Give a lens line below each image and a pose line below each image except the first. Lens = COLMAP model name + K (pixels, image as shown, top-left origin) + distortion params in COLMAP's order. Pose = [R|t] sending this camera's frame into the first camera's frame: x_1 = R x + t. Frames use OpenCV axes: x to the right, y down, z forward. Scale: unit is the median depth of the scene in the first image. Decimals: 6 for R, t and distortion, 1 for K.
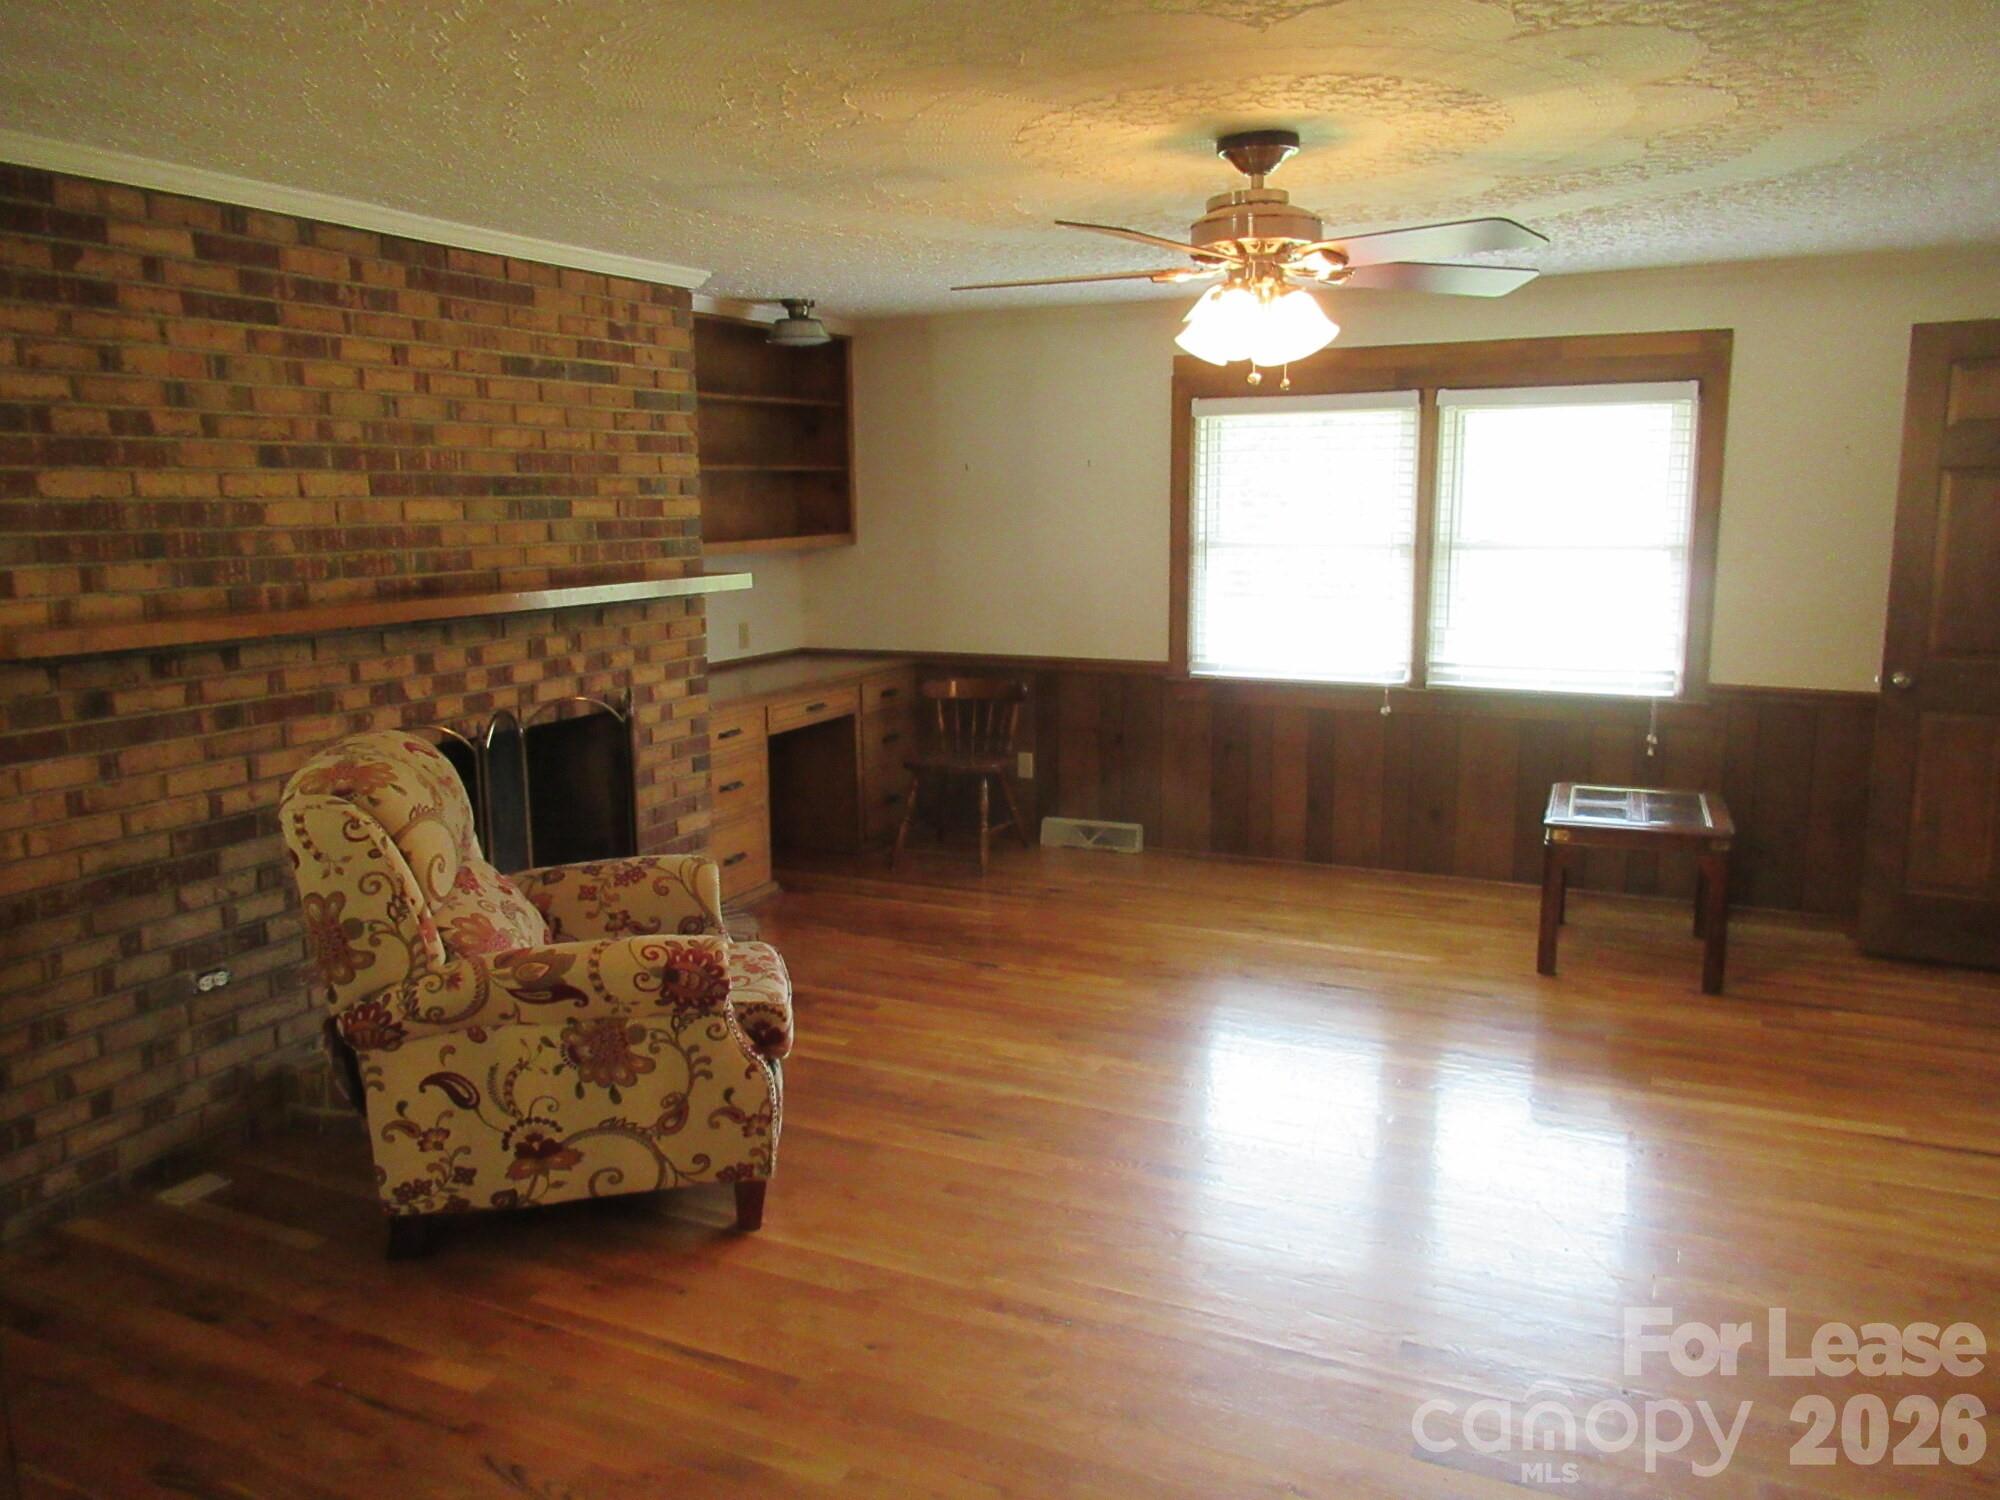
lens RADIAL K [[1492.0, 0, 992.9], [0, 1492.0, 749.3], [0, 0, 1]] dist [0.002142, -0.000174]
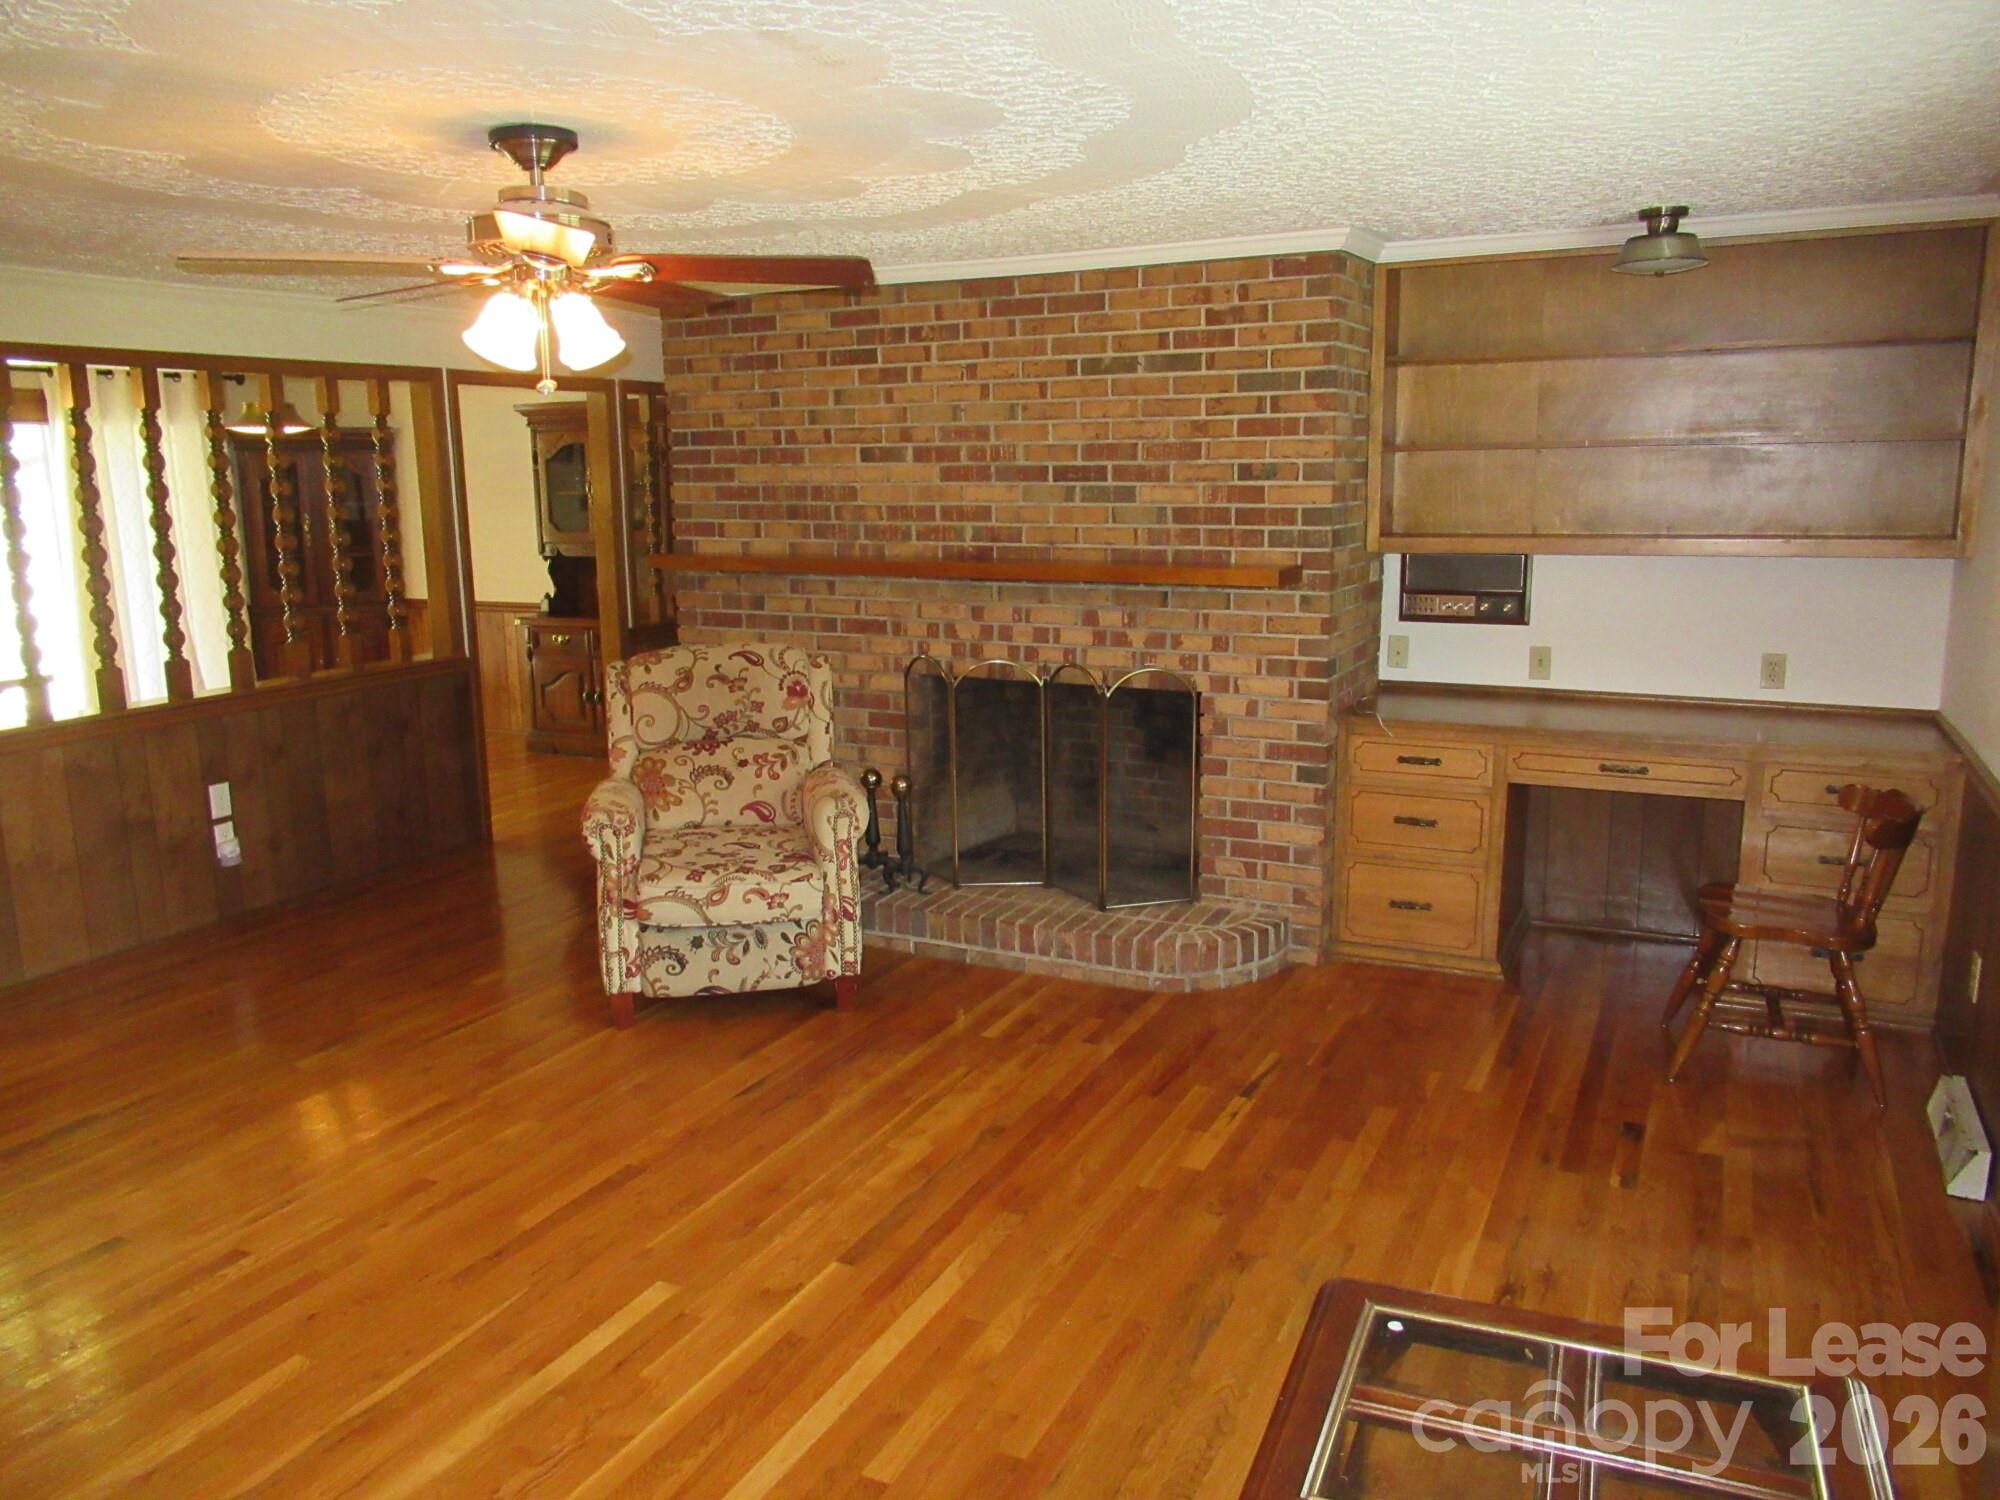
lens RADIAL K [[1492.0, 0, 993.1], [0, 1492.0, 748.2], [0, 0, 1]] dist [0.002142, -0.000174]
pose [[-0.007376, 0.203500, -0.979047, 0.858700], [-0.154620, 0.967067, 0.202174, -0.198294], [0.987947, 0.152871, 0.024331, 0.963590]]
